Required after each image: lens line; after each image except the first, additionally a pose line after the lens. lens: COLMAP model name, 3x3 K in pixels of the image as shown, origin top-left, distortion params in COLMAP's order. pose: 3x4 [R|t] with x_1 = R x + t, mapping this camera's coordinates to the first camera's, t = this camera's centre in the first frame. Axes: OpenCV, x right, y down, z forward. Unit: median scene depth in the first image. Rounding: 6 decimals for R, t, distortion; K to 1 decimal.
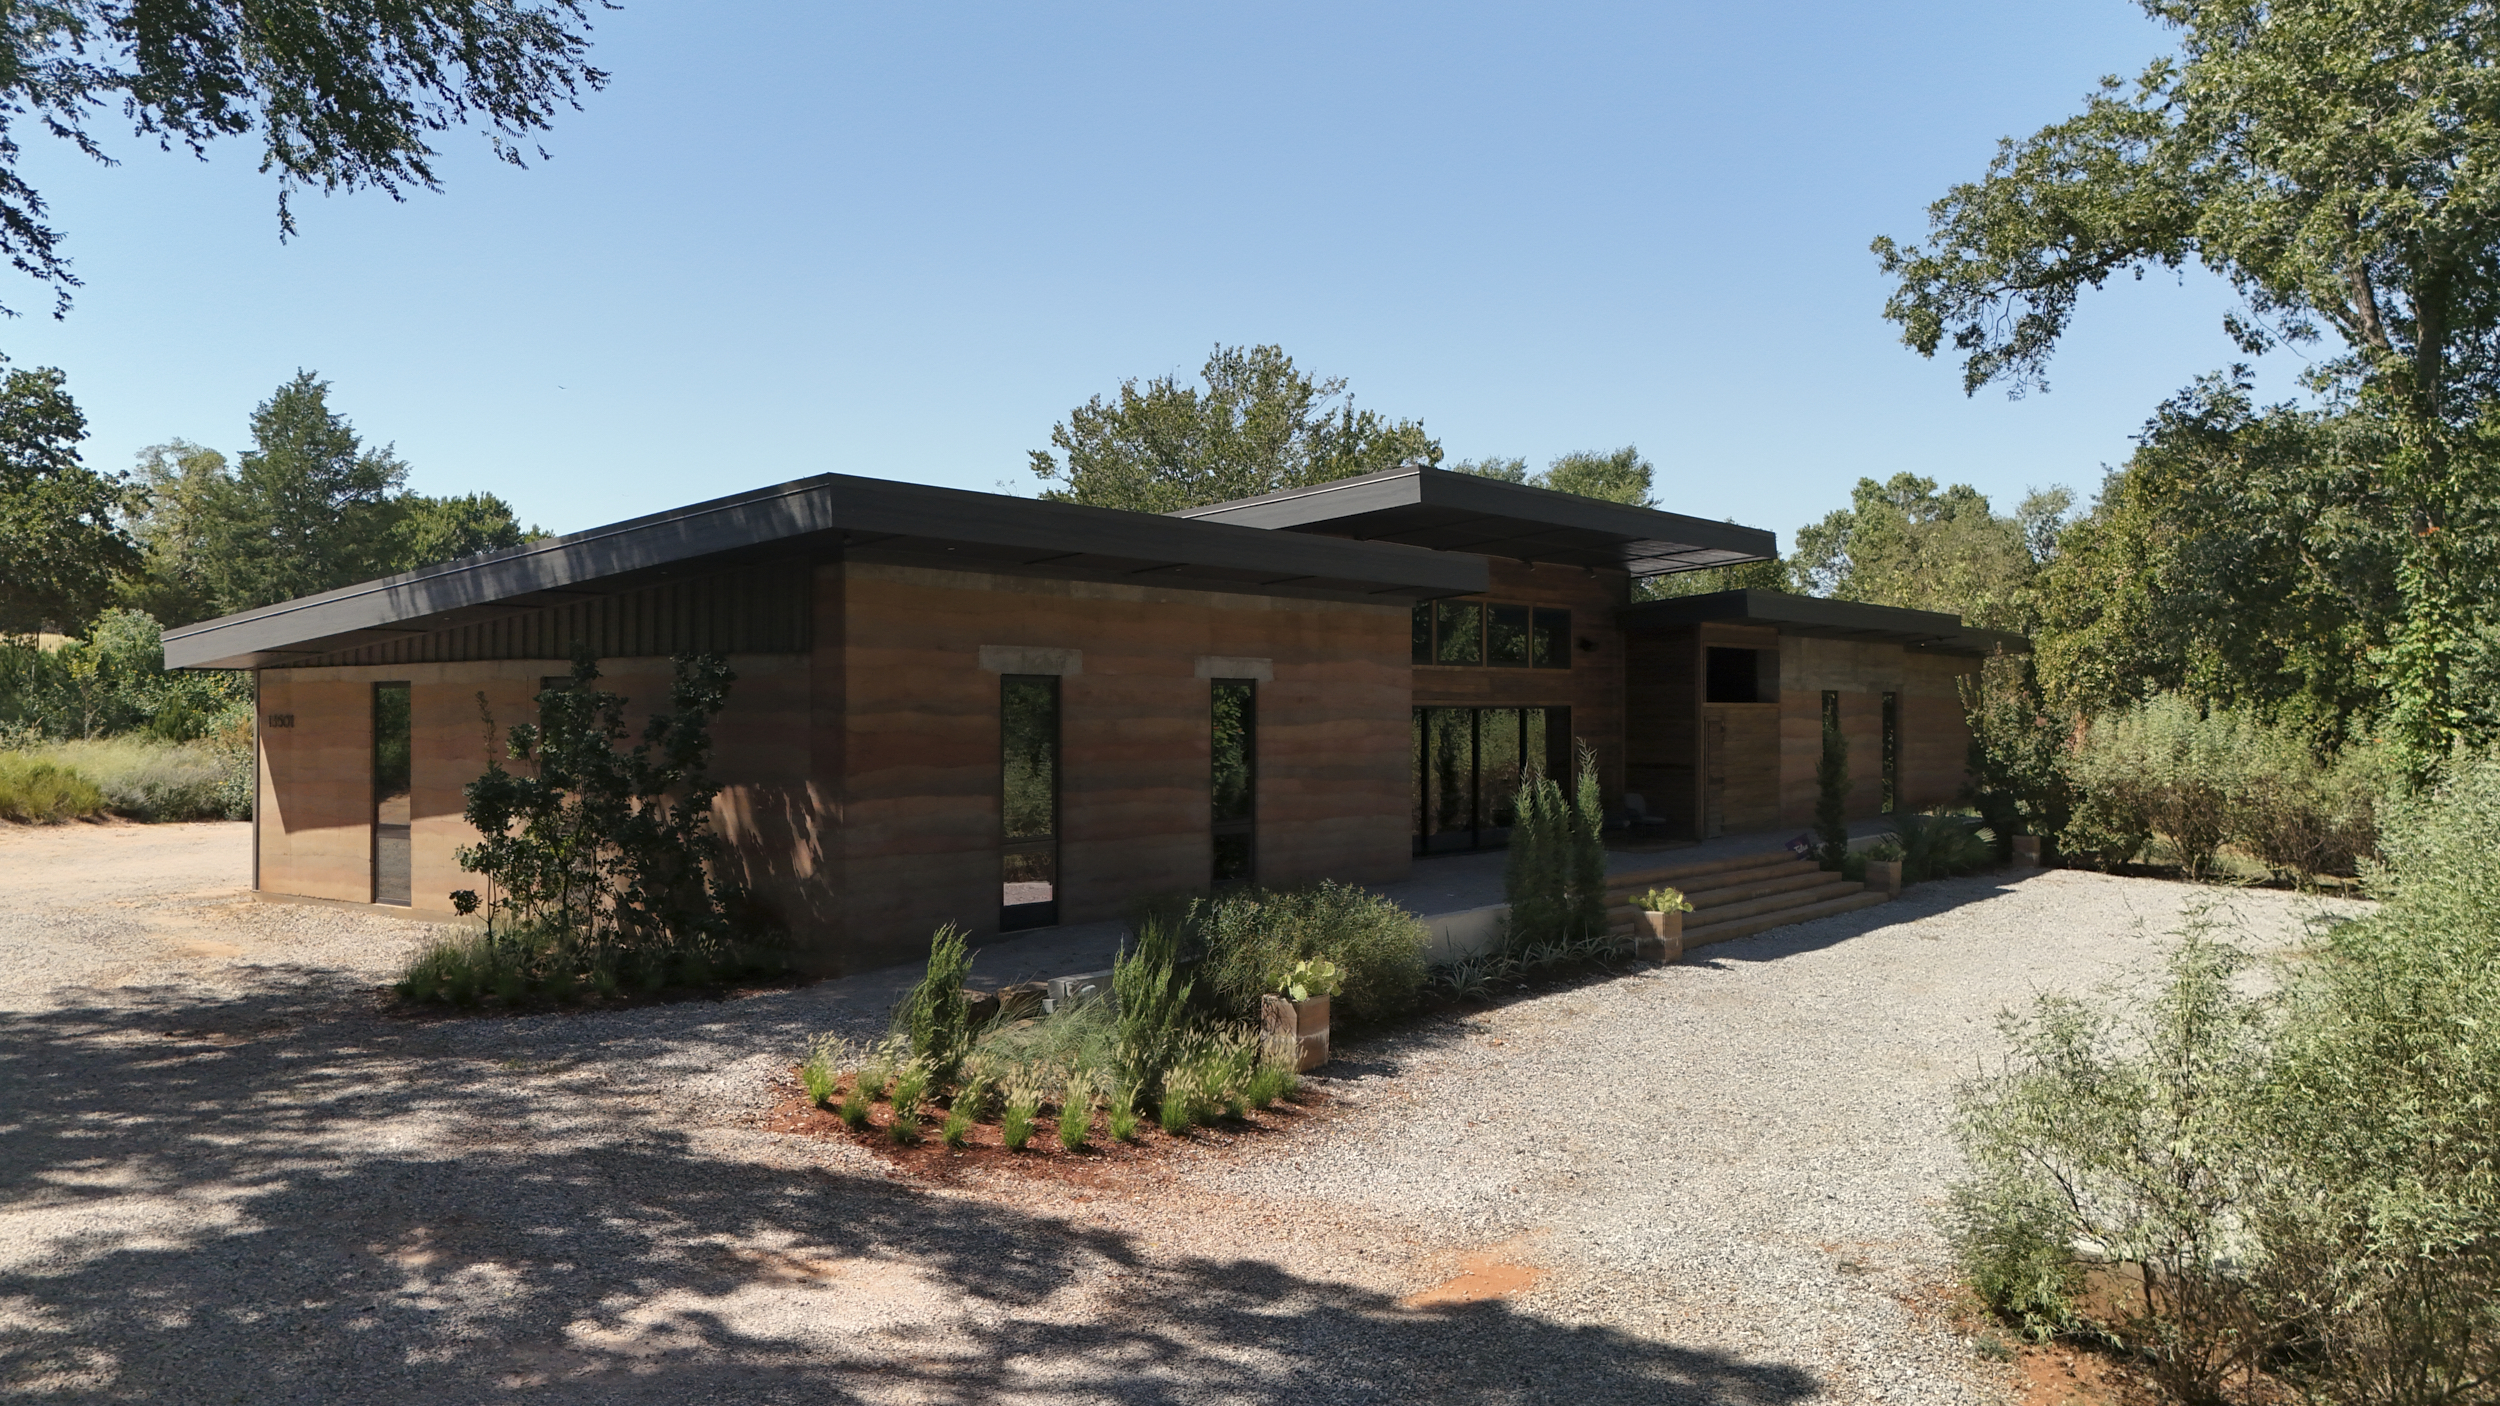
lens RADIAL K [[1787.7, 0, 1250.0], [0, 1787.7, 703.0], [0, 0, 1]] dist [0.159022, -0.000246]
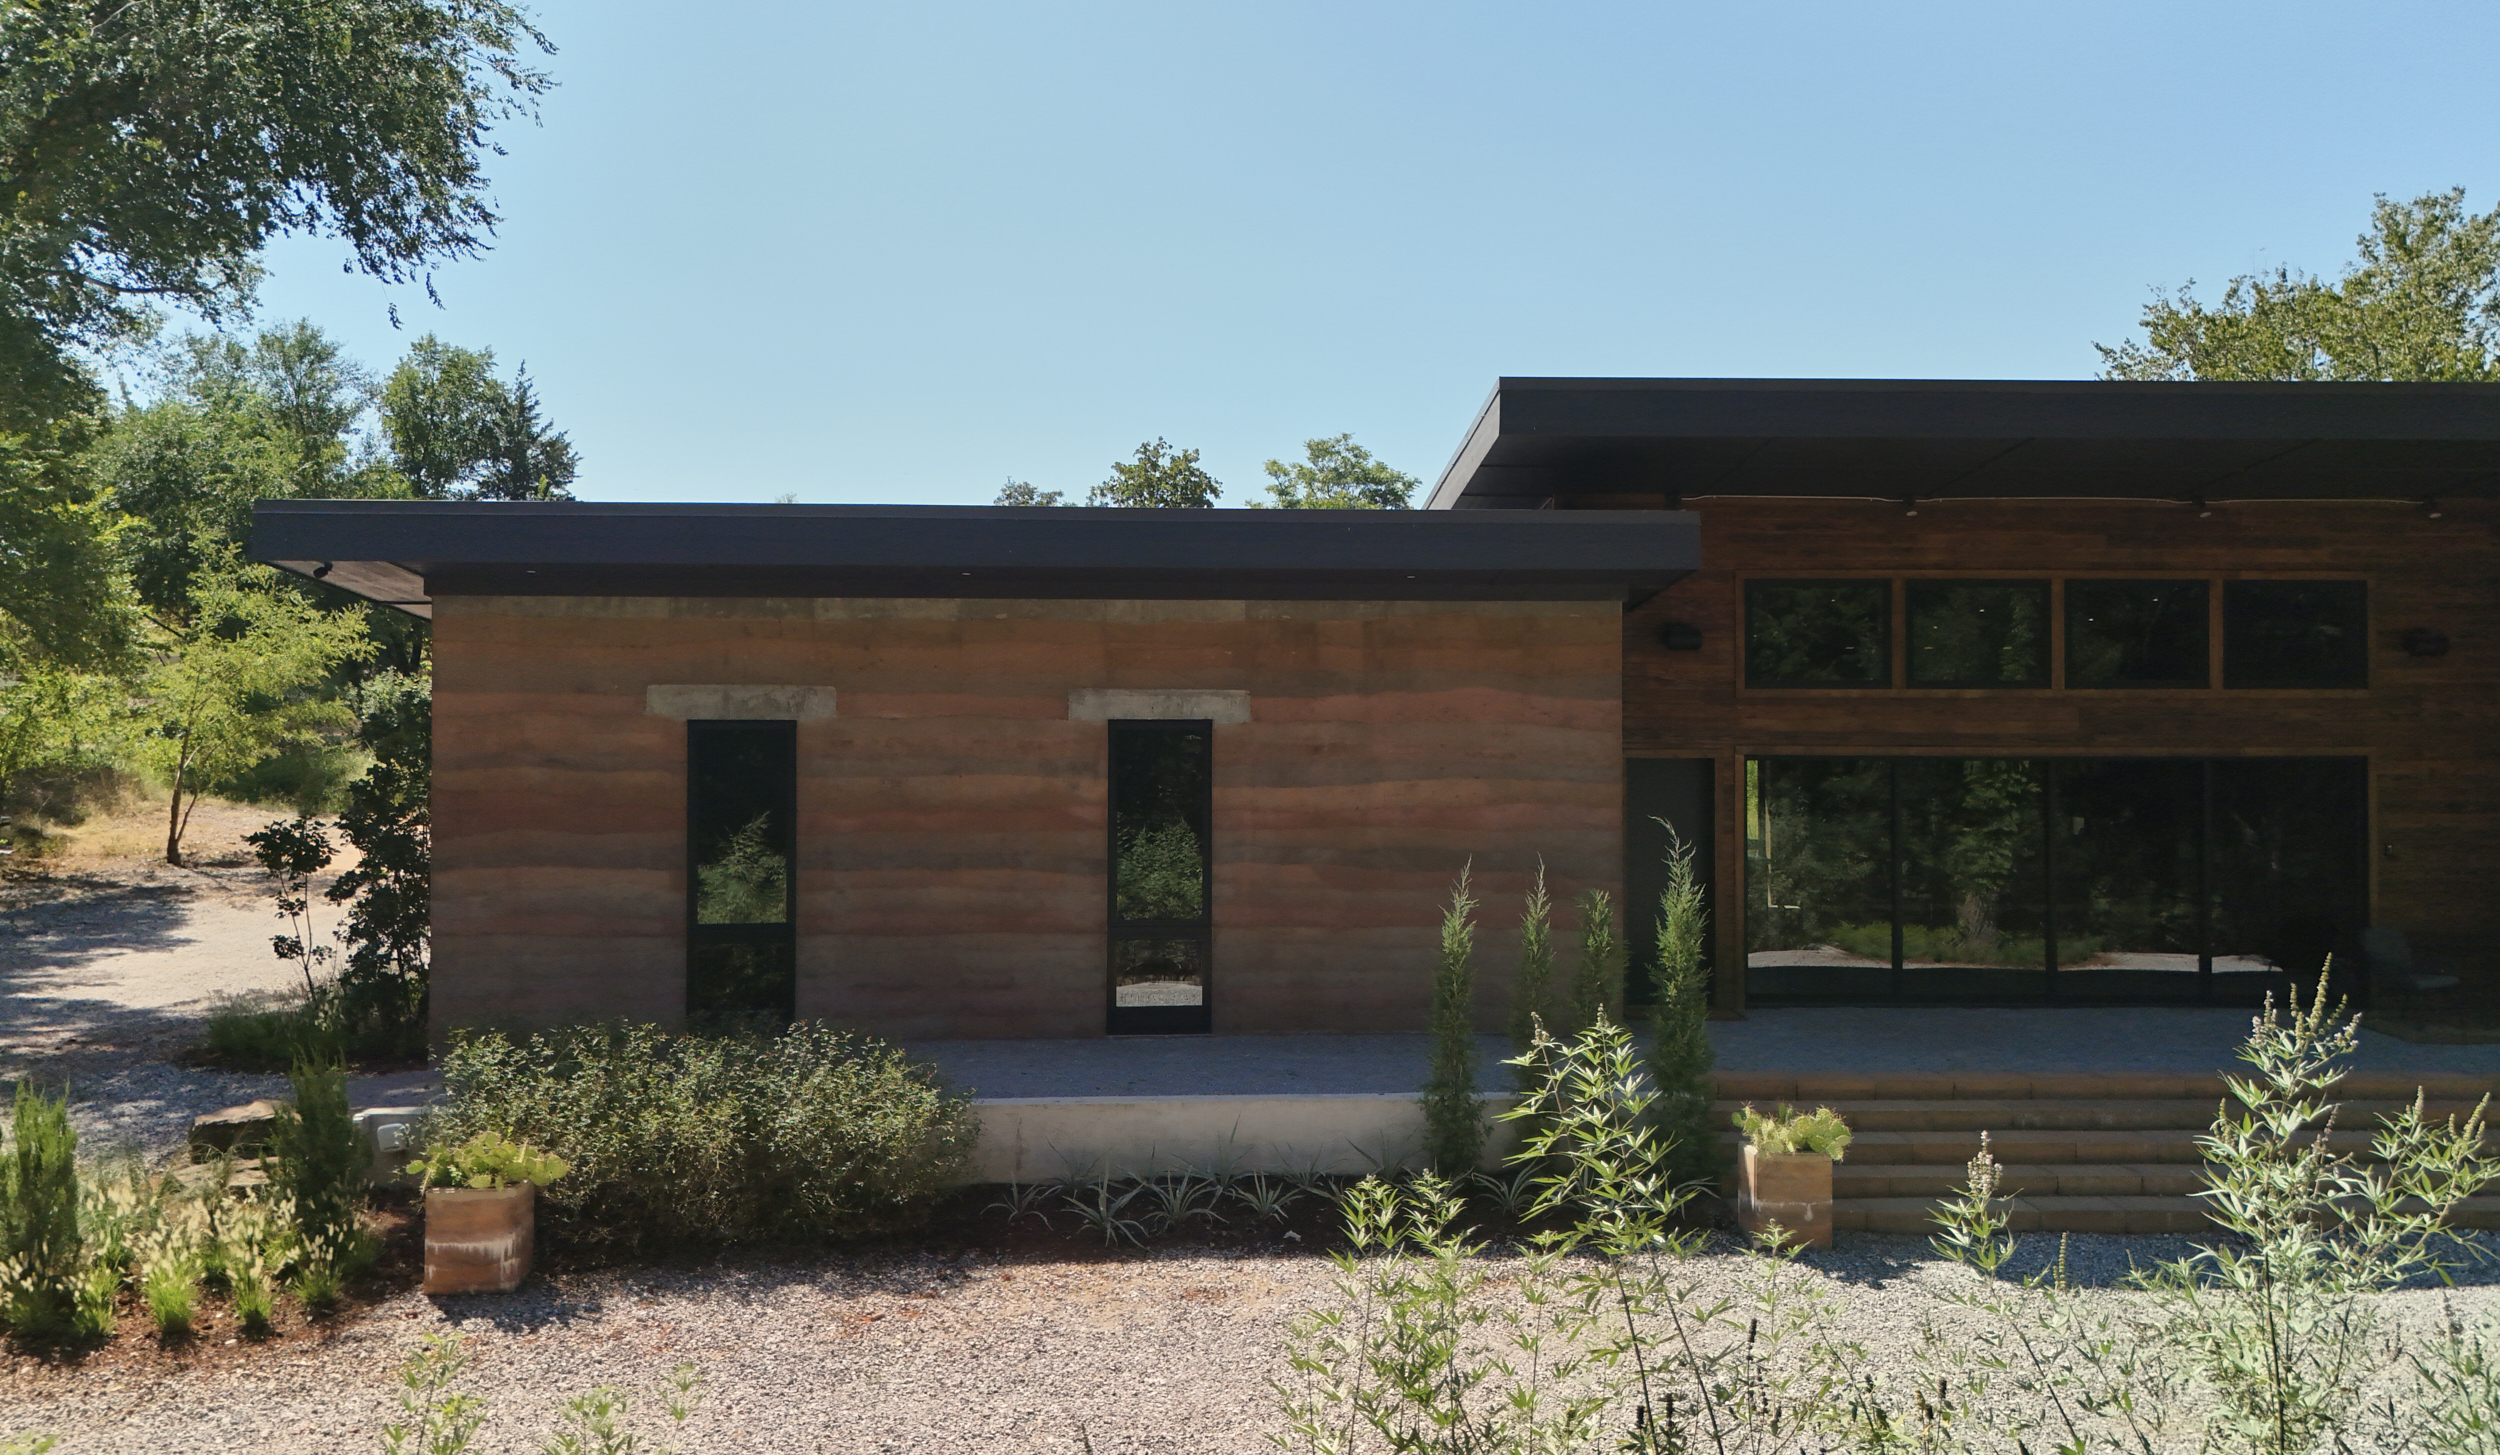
lens RADIAL K [[1838.4, 0, 1250.0], [0, 1838.4, 727.5], [0, 0, 1]] dist [0.098931, -0.096297]
pose [[0.665467, -0.008531, -0.746378, 0.532971], [0.001584, 0.999949, -0.010017, -0.003189], [0.746425, 0.005484, 0.665447, 0.516758]]
